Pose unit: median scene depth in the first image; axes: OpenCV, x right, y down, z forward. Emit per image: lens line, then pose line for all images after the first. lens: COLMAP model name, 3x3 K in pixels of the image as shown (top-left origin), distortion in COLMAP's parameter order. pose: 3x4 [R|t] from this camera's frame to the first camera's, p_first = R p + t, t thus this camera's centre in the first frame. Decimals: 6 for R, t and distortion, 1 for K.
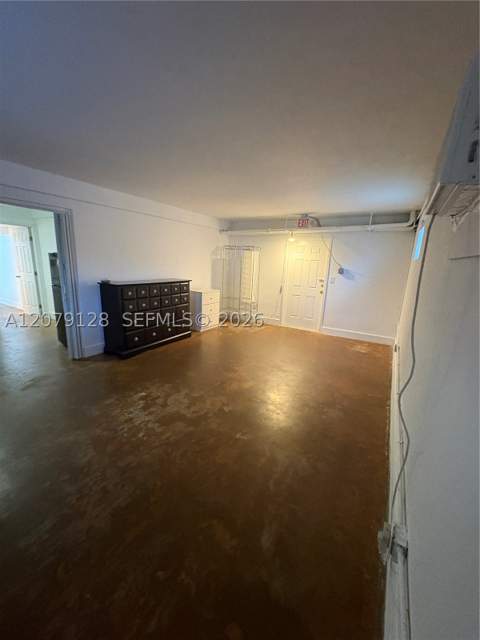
lens RADIAL K [[255.6, 0, 240.1], [0, 255.6, 319.6], [0, 0, 1]] dist [0.001278, 0.000827]
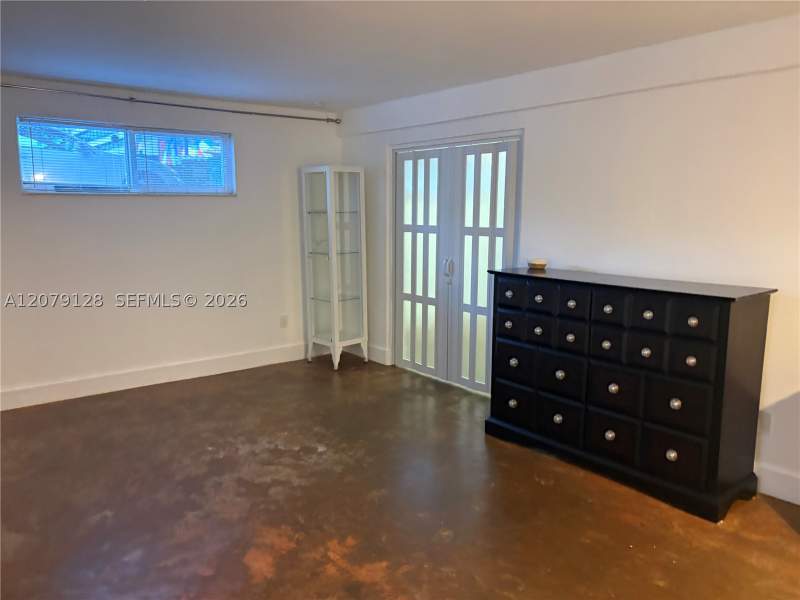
lens RADIAL K [[603.1, 0, 401.8], [0, 603.1, 299.6], [0, 0, 1]] dist [0.000284, 0.000670]
pose [[-0.344106, 0.097729, -0.933831, 0.436224], [-0.231326, 0.955087, 0.185195, -0.176442], [0.909989, 0.279746, -0.306044, 0.837324]]
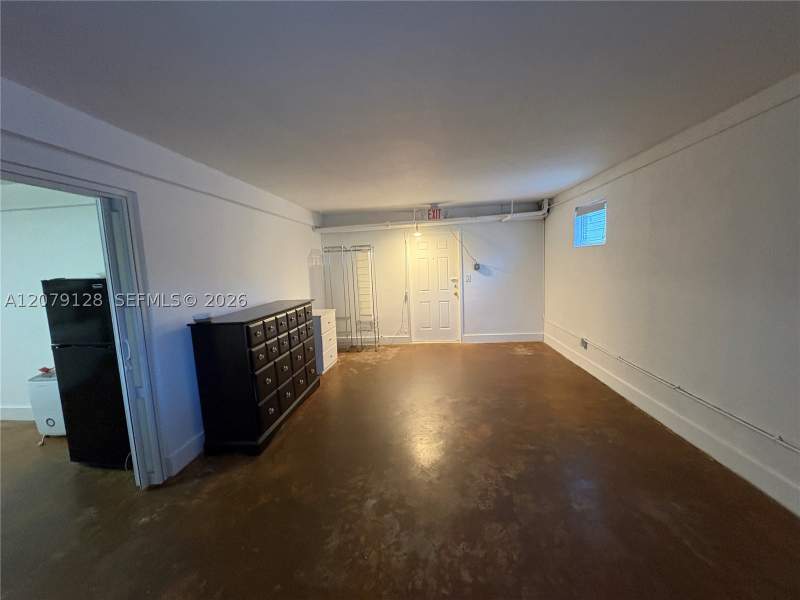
lens RADIAL K [[319.5, 0, 401.2], [0, 319.5, 298.5], [0, 0, 1]] dist [0.001278, 0.000827]
pose [[0.897027, -0.128755, 0.422807, -0.319331], [0.177984, 0.980864, -0.078914, -0.047660], [-0.404556, 0.146040, 0.902777, 0.151829]]
